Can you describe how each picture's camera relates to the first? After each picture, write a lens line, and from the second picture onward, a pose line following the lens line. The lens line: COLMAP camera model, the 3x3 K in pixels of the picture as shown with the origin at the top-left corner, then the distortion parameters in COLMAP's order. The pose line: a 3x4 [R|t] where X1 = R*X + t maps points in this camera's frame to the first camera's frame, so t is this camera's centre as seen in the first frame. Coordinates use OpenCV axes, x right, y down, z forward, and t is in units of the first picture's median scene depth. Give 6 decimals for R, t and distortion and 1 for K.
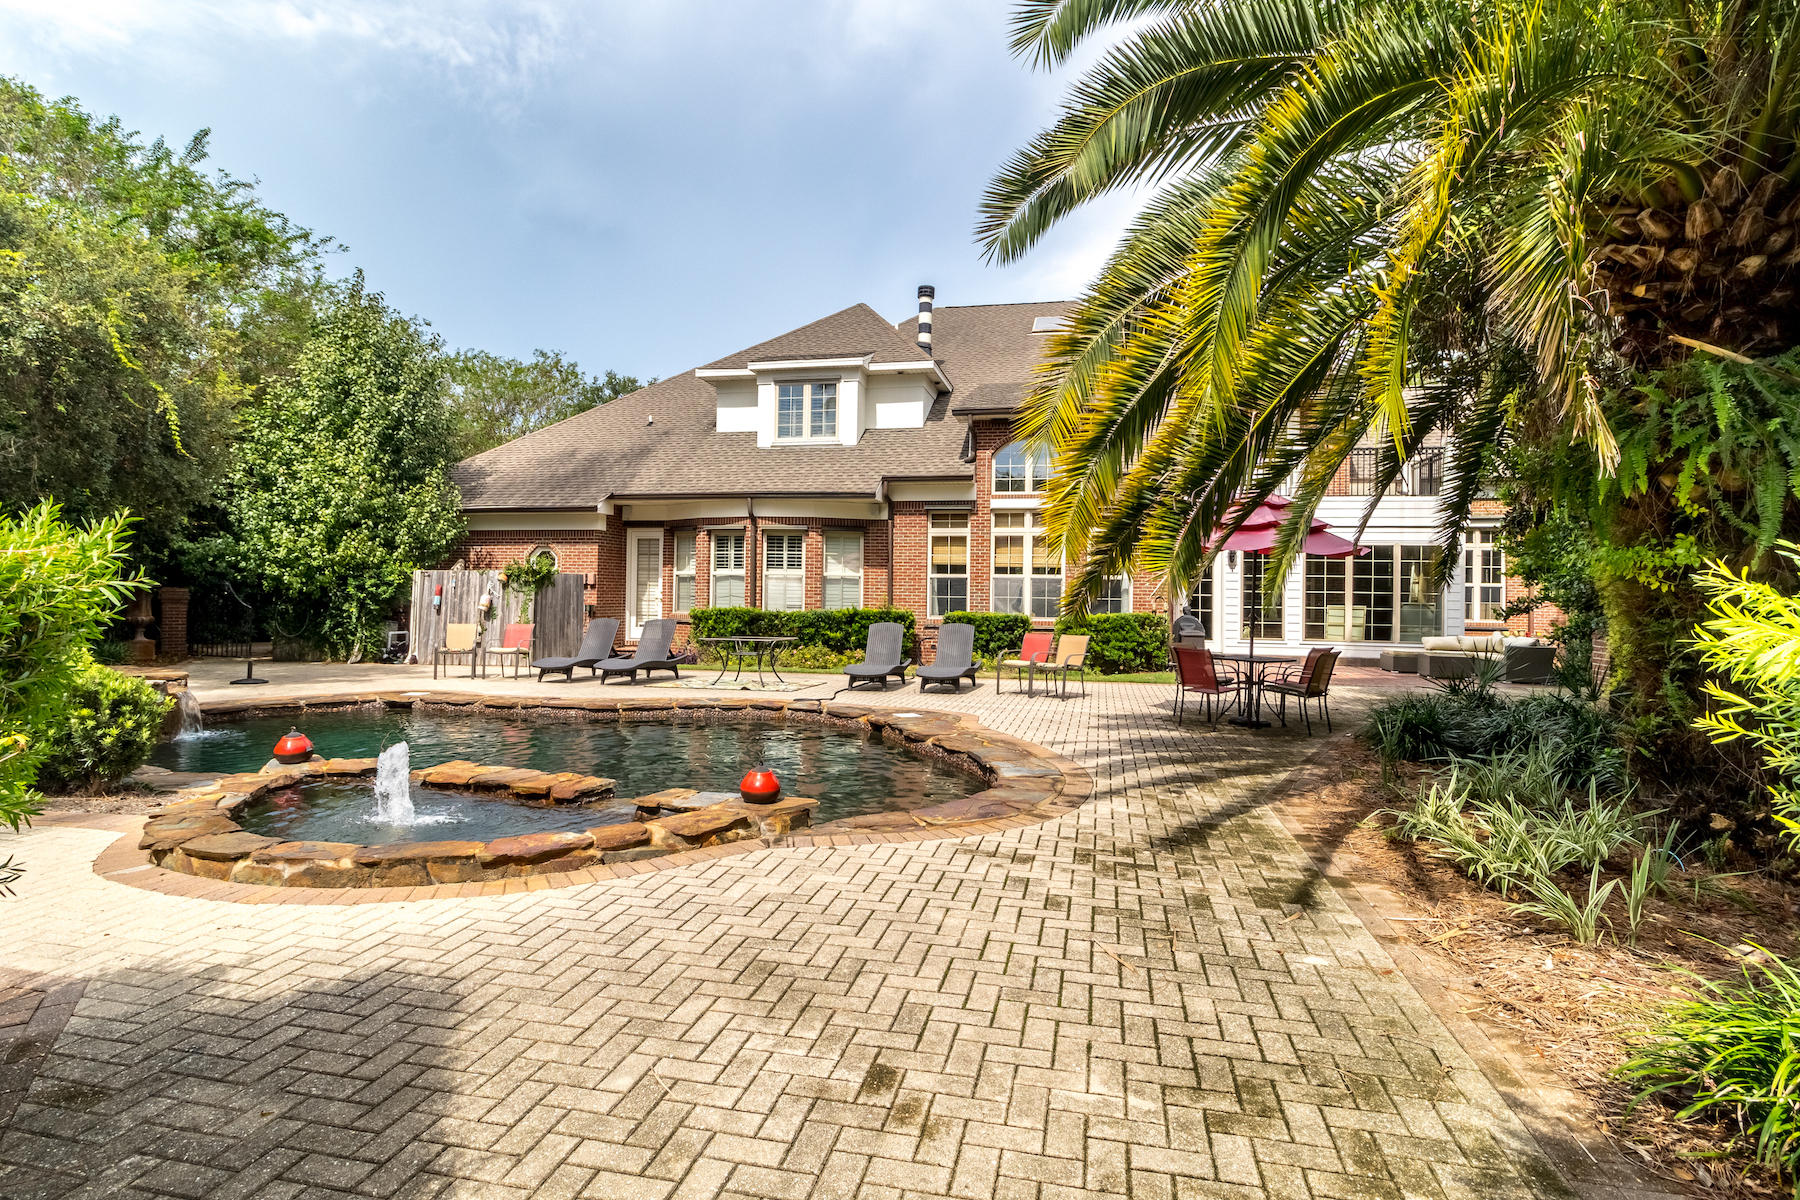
lens RADIAL K [[920.4, 0, 931.5], [0, 920.4, 598.0], [0, 0, 1]] dist [0.001209, 0.000200]
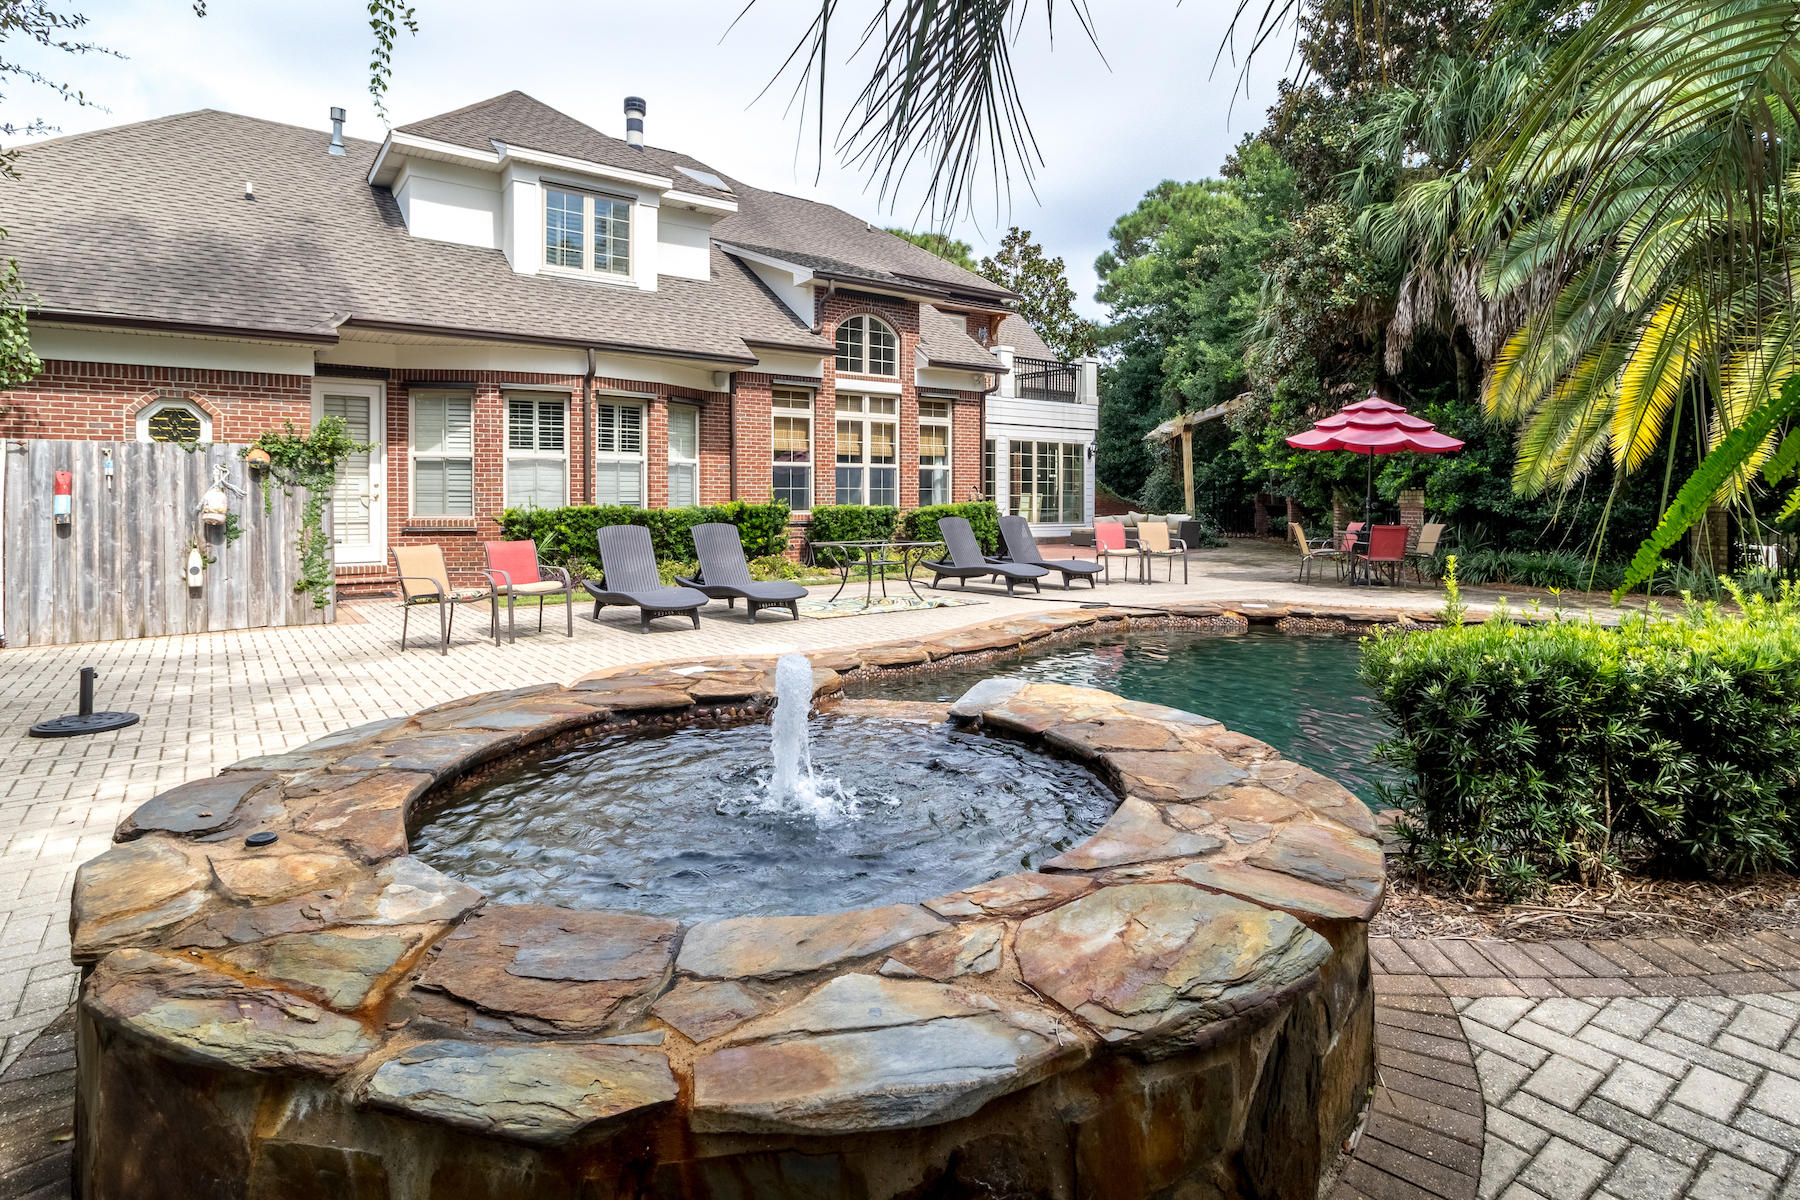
lens RADIAL K [[914.2, 0, 971.8], [0, 914.2, 515.3], [0, 0, 1]] dist [0.000963, -0.000203]
pose [[0.659342, -0.030816, 0.751211, -0.510825], [0.010243, 0.999435, 0.032009, -0.001827], [-0.751773, -0.013410, 0.659285, 0.312930]]
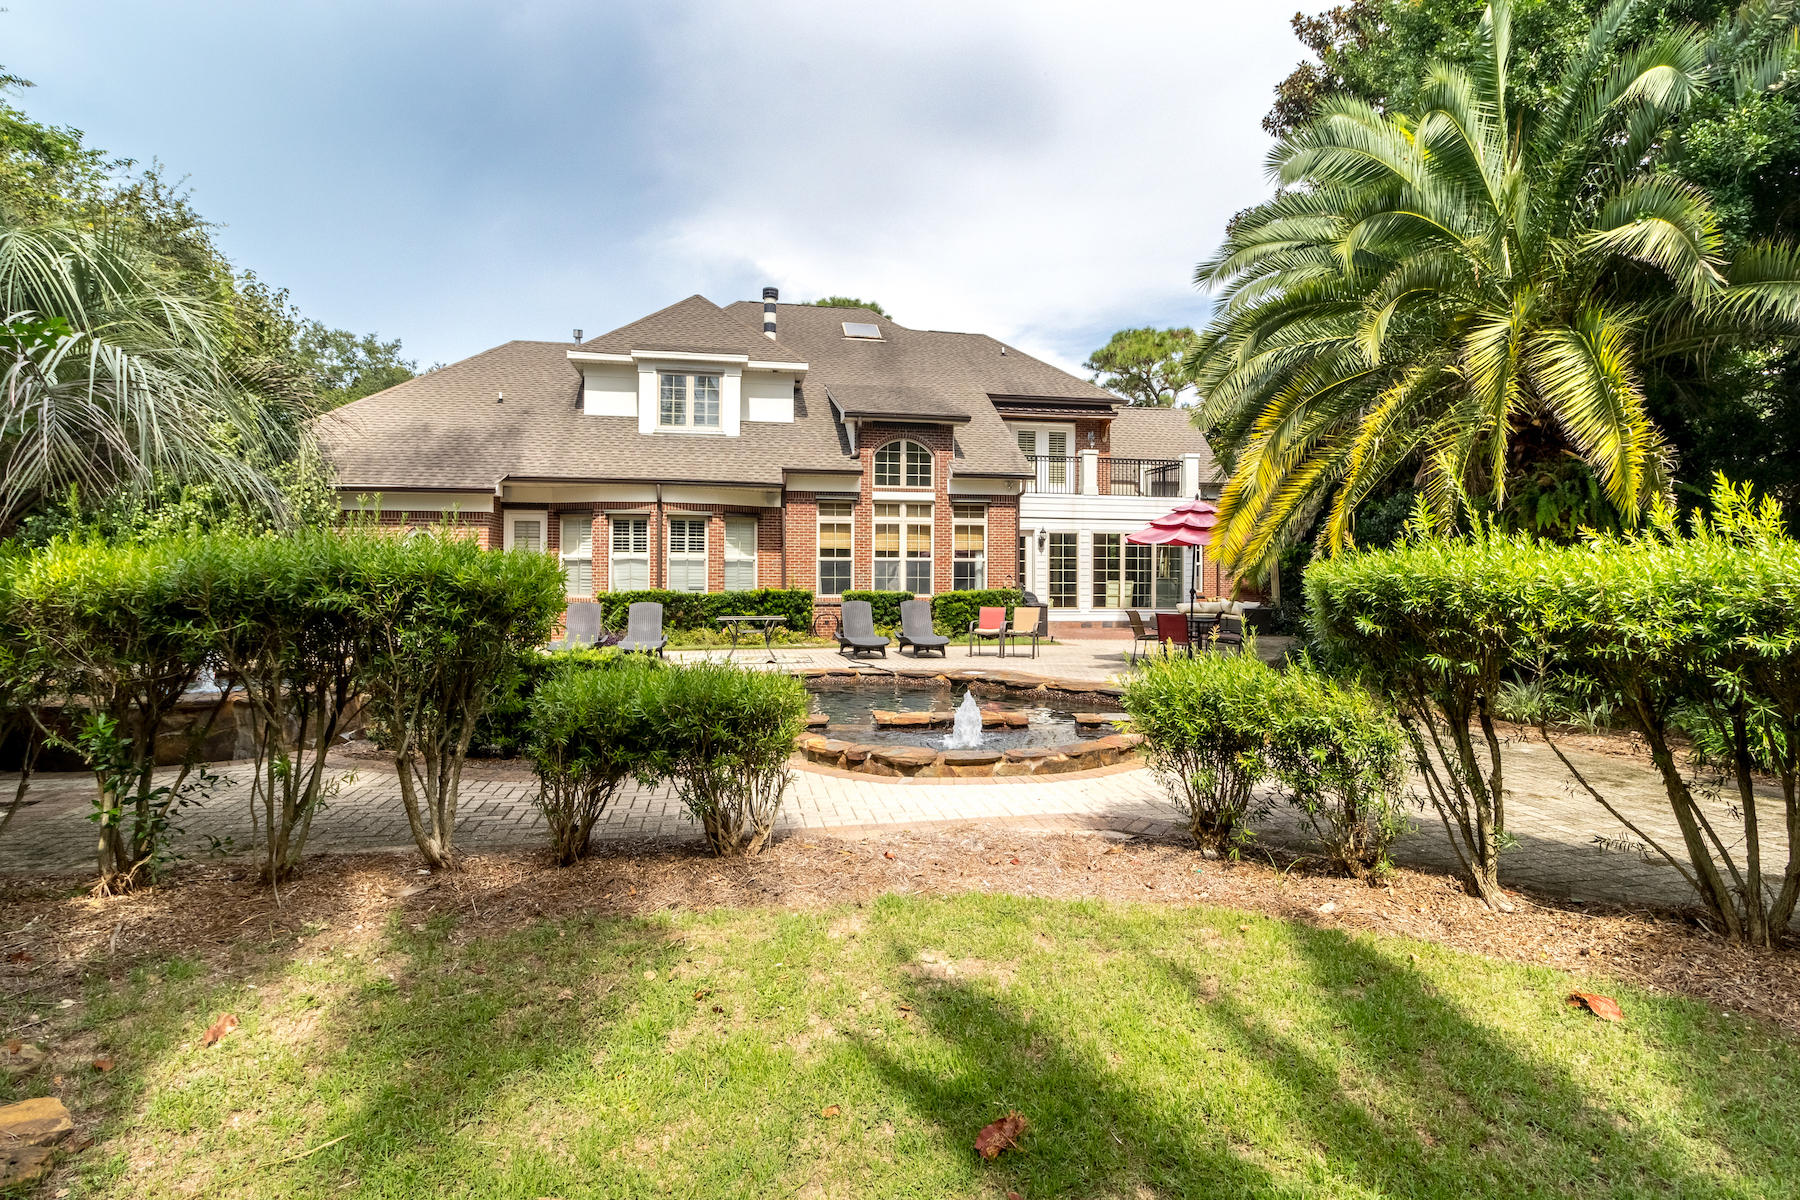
lens RADIAL K [[905.2, 0, 956.0], [0, 905.2, 582.3], [0, 0, 1]] dist [0.000402, 0.000068]
pose [[0.913288, -0.013061, 0.407106, -0.296411], [0.009624, 0.999899, 0.010491, -0.005470], [-0.407201, -0.005663, 0.913321, -0.067826]]
